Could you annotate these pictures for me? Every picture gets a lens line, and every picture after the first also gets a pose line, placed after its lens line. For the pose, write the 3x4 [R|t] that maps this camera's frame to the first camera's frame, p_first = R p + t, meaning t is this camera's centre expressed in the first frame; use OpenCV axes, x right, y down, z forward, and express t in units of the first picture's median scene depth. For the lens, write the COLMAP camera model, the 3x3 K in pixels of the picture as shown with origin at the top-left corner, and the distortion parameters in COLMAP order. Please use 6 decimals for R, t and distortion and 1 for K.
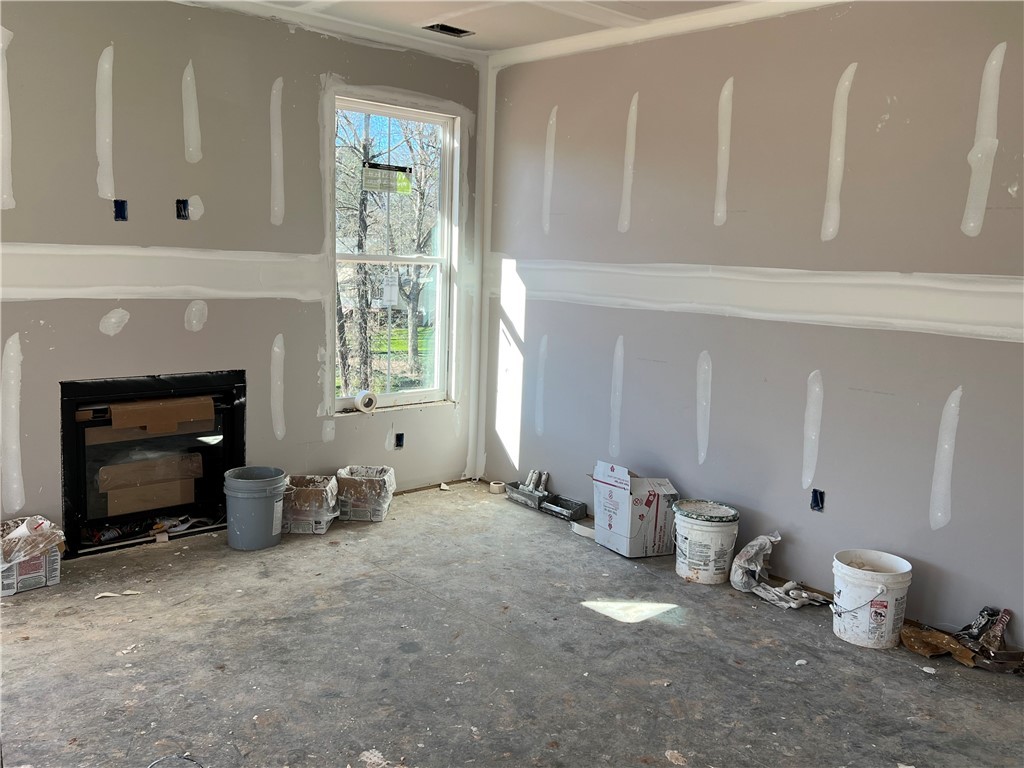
lens RADIAL K [[899.4, 0, 515.5], [0, 899.4, 386.5], [0, 0, 1]] dist [0.095012, -0.121148]
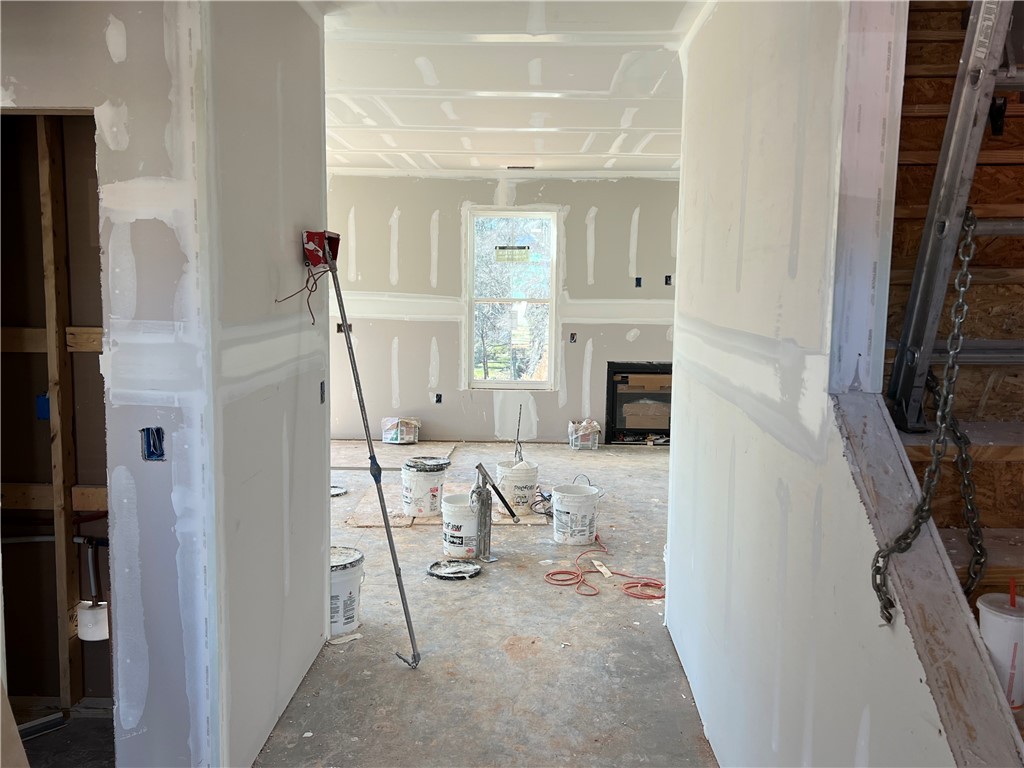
lens RADIAL K [[899.4, 0, 513.3], [0, 899.4, 386.6], [0, 0, 1]] dist [0.095012, -0.121148]
pose [[0.739673, 0.040653, -0.671738, 0.763483], [-0.079714, 0.996439, -0.027471, 0.127981], [0.668229, 0.073866, 0.740280, -0.723450]]
